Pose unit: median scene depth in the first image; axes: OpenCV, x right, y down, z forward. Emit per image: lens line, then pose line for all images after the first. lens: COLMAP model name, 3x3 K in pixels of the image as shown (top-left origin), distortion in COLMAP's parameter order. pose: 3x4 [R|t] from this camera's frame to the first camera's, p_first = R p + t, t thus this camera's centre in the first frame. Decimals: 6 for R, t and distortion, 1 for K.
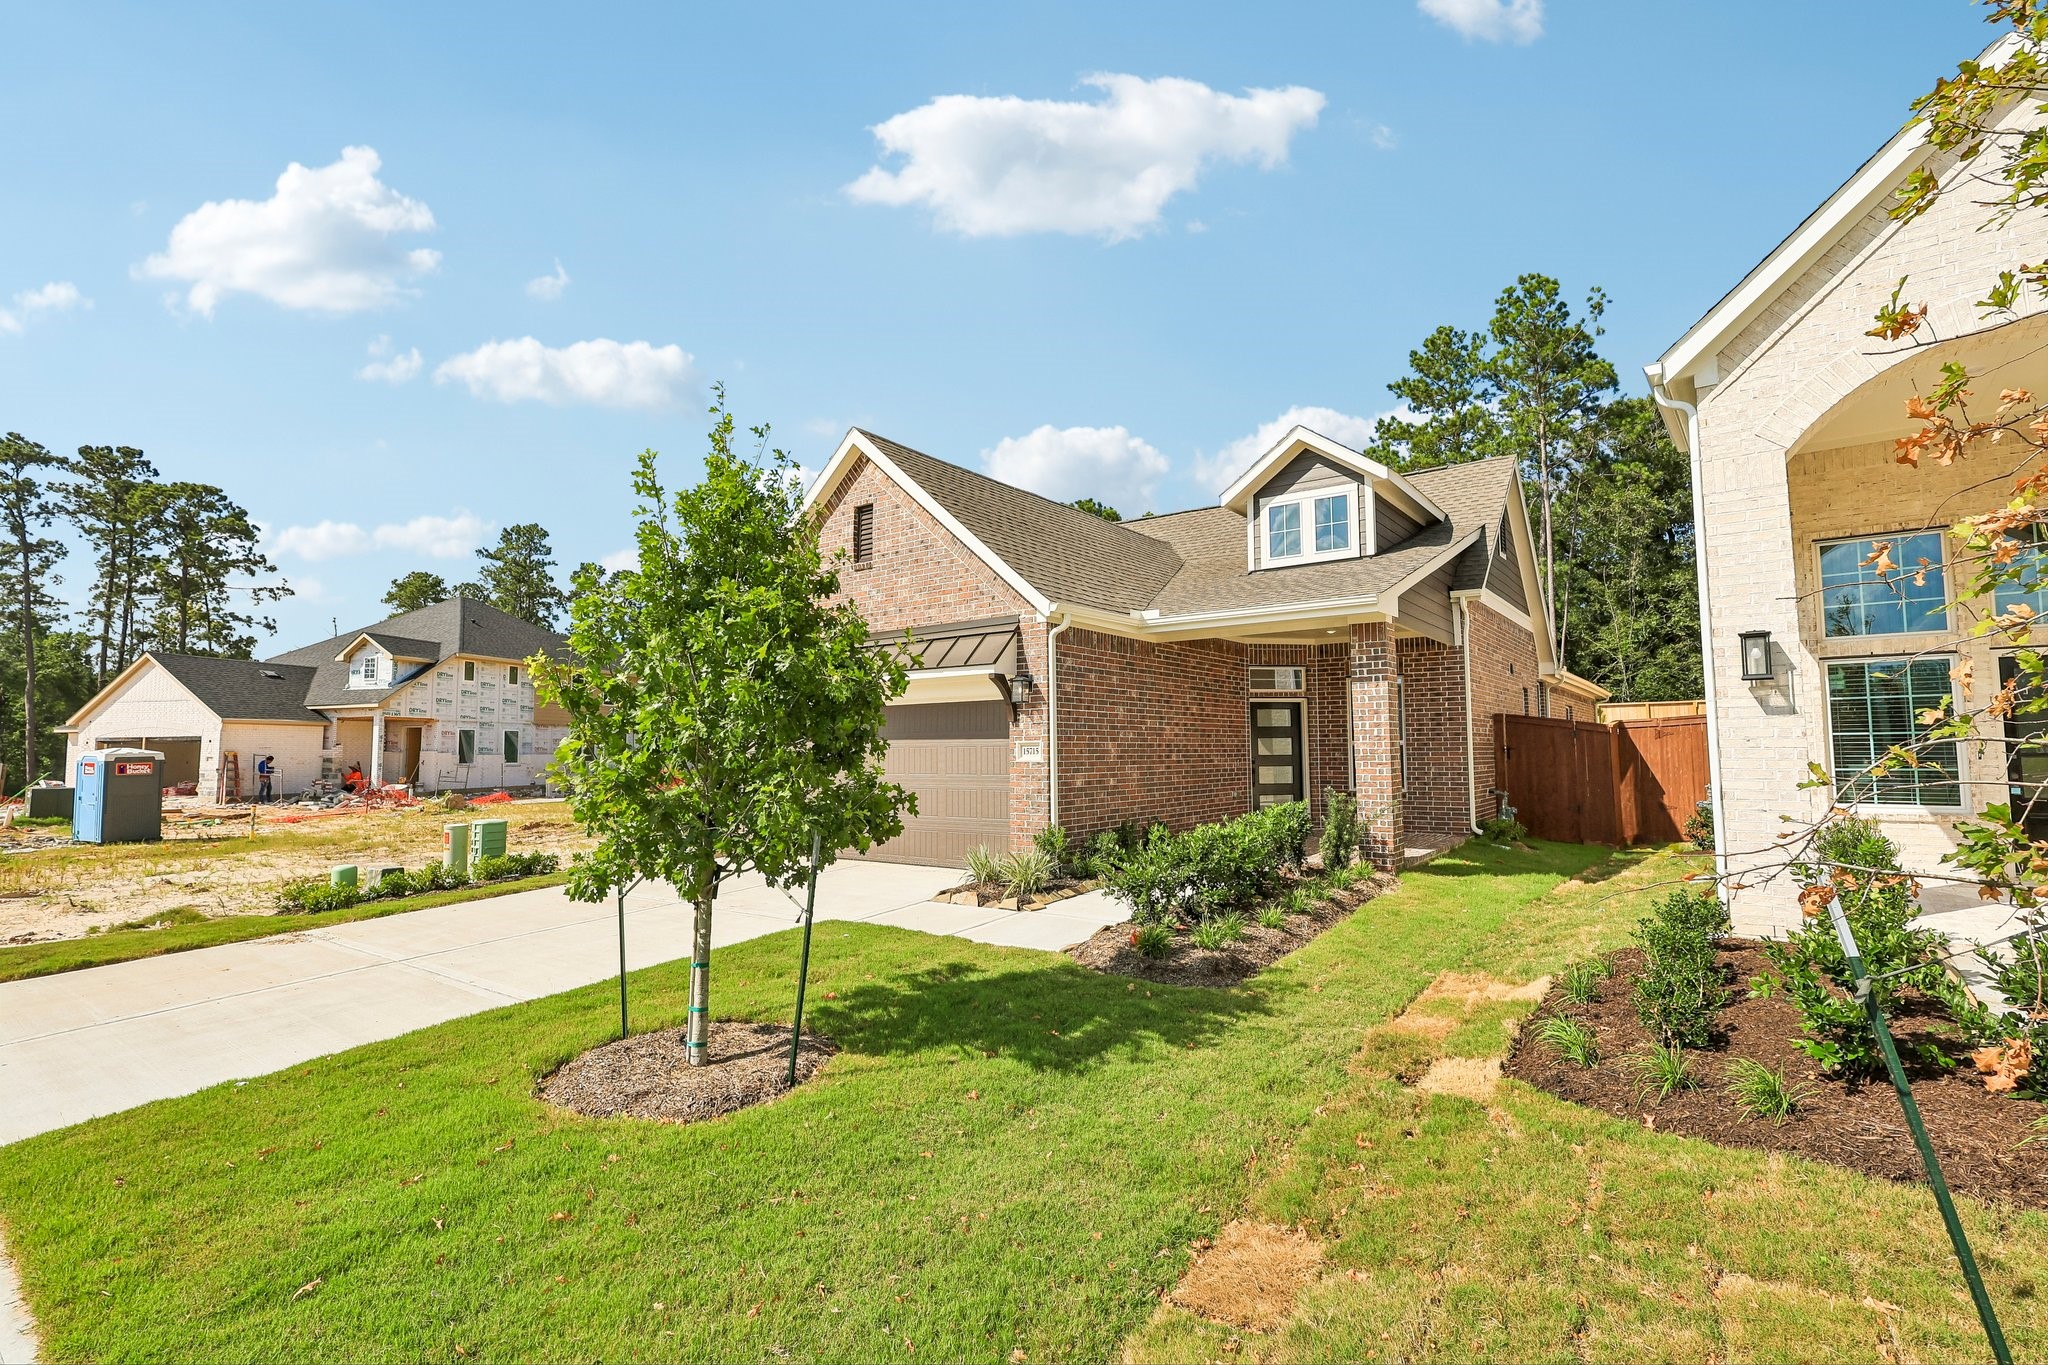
lens RADIAL K [[951.2, 0, 1026.9], [0, 951.2, 682.6], [0, 0, 1]] dist [-0.003318, -0.000334]
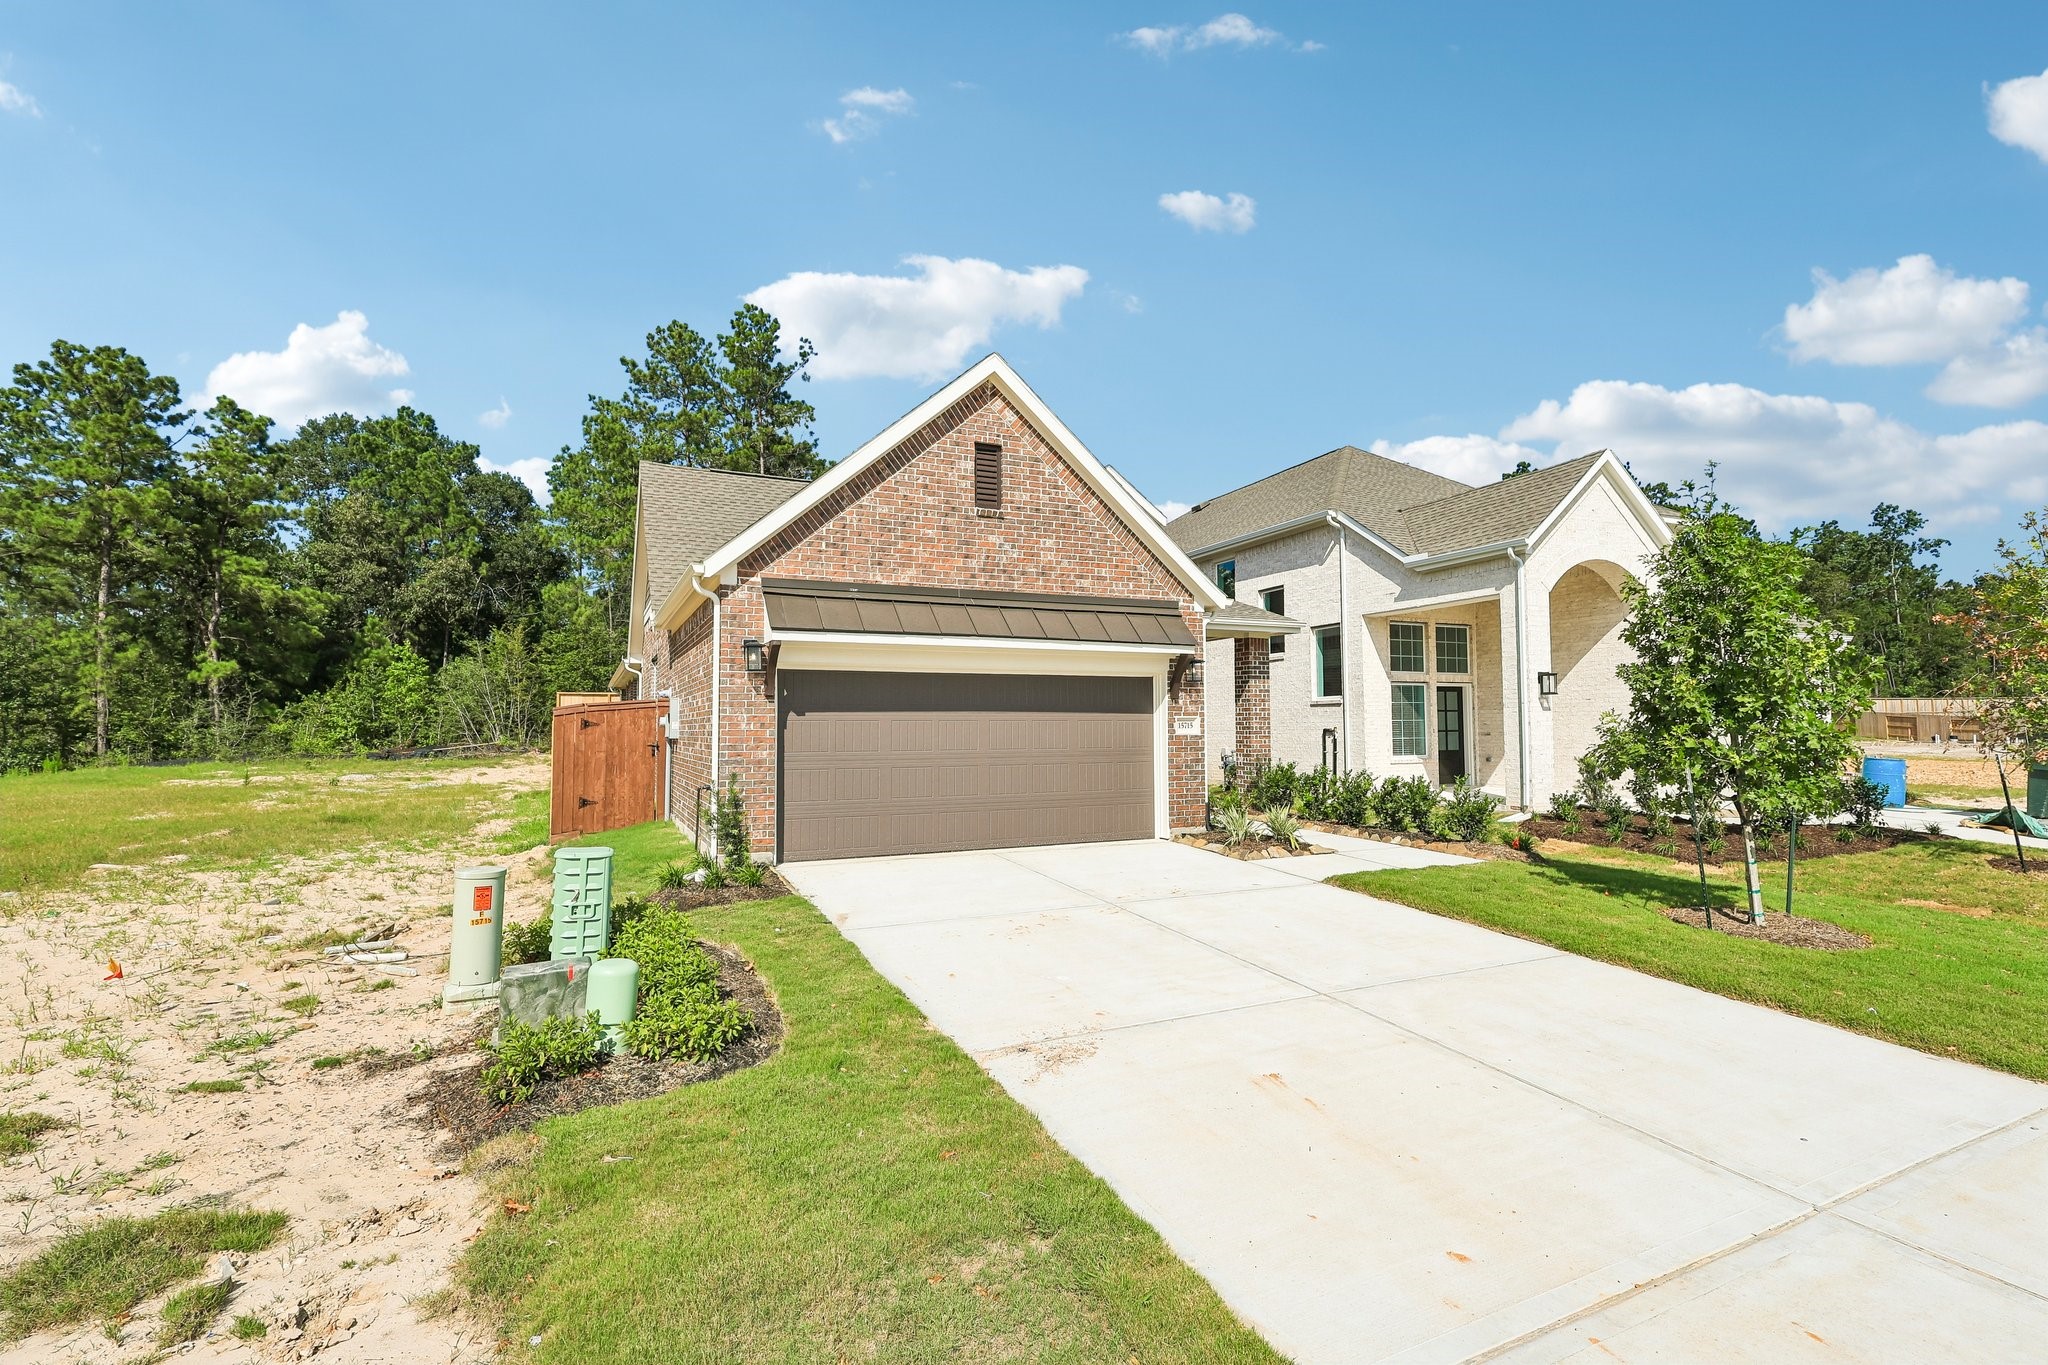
lens RADIAL K [[951.2, 0, 1022.4], [0, 951.2, 682.8], [0, 0, 1]] dist [-0.003318, -0.000334]
pose [[0.475636, 0.048529, 0.878303, -0.935817], [-0.065713, 0.997647, -0.019537, 0.049205], [-0.877184, -0.048424, 0.477706, 0.556647]]
